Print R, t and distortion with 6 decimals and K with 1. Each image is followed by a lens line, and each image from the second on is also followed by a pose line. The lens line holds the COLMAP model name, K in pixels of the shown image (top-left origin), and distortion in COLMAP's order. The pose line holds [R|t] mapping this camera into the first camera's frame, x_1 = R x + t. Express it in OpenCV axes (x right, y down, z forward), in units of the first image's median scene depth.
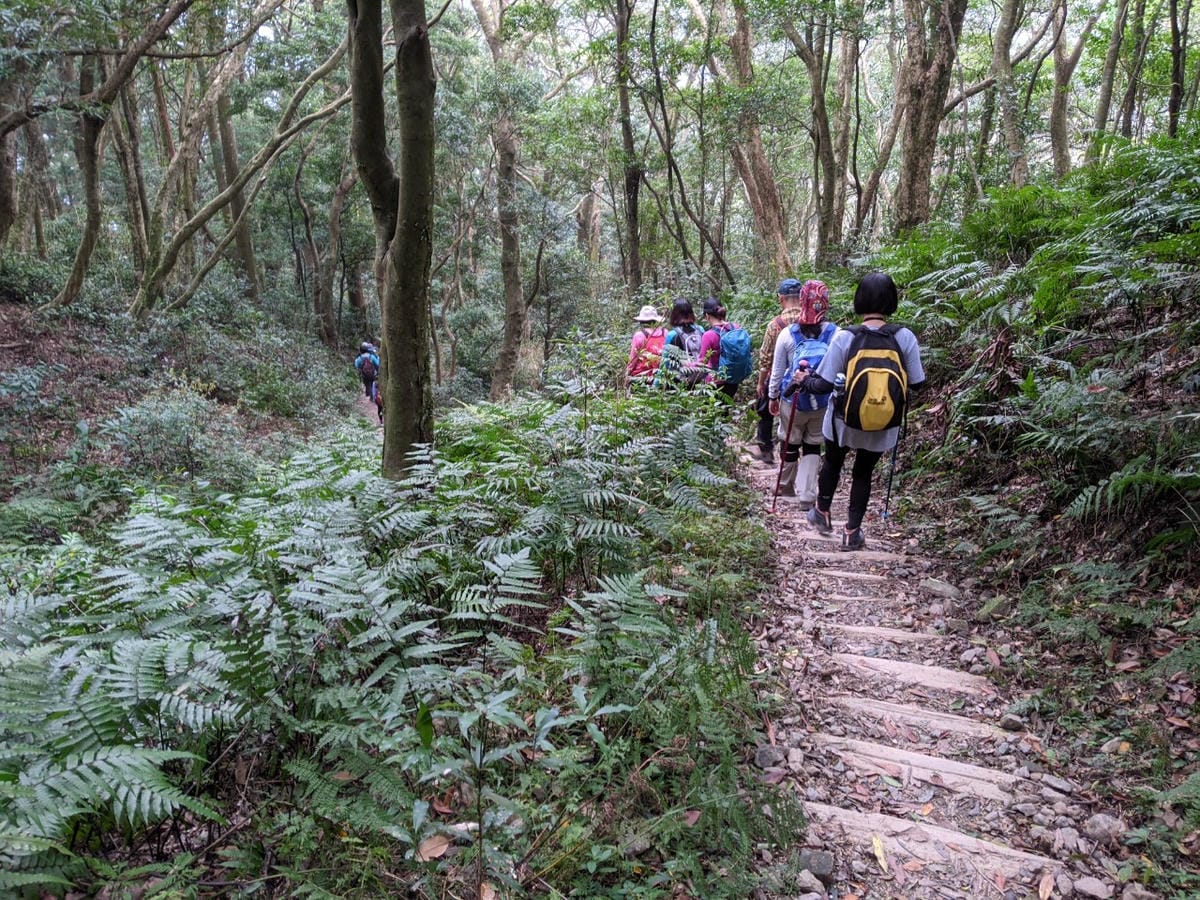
lens RADIAL K [[920.2, 0, 590.9], [0, 920.2, 455.2], [0, 0, 1]] dist [0.003158, -0.047421]
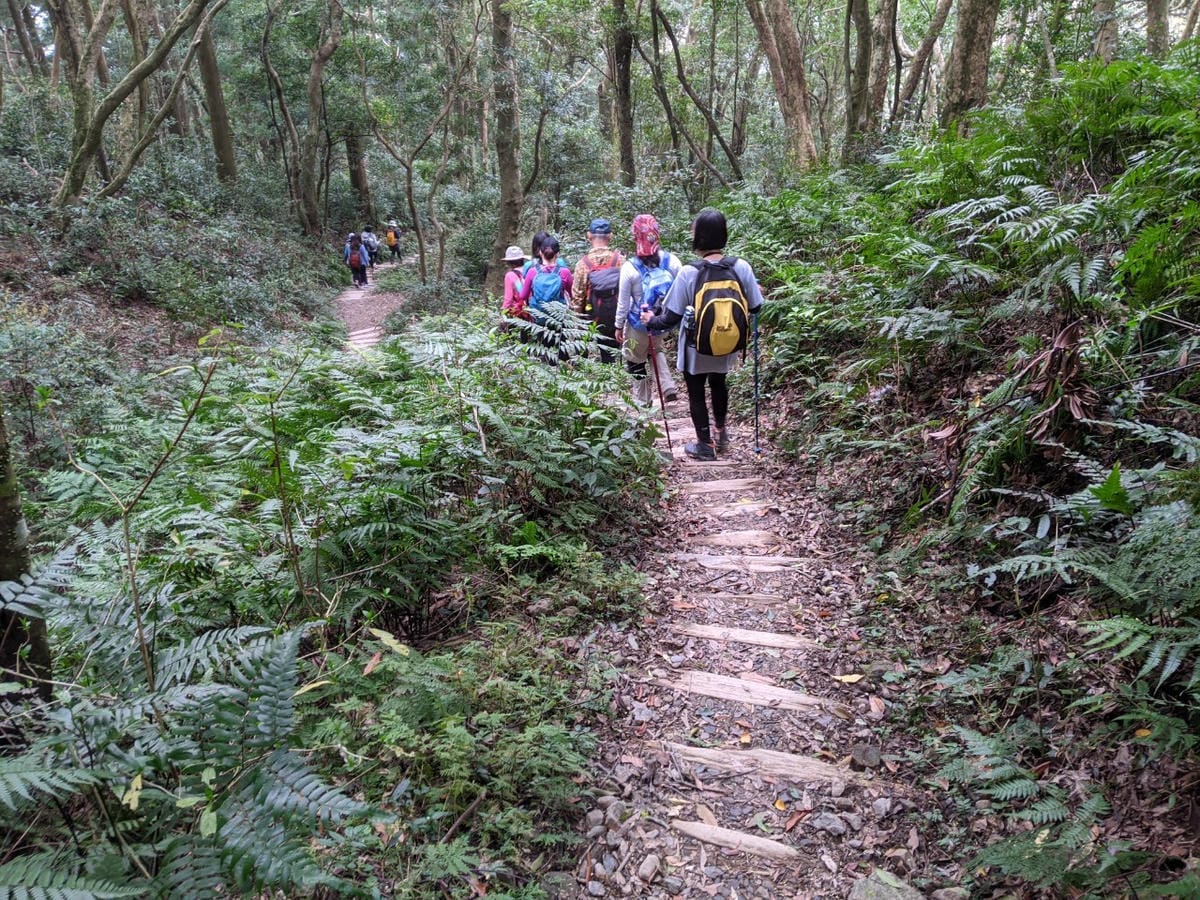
lens RADIAL K [[963.8, 0, 574.7], [0, 963.8, 449.2], [0, 0, 1]] dist [0.007781, -0.055216]
pose [[0.998700, 0.026781, -0.043377, 0.059380], [-0.022088, 0.994197, 0.105279, -0.039376], [0.045945, -0.104184, 0.993496, 0.132980]]
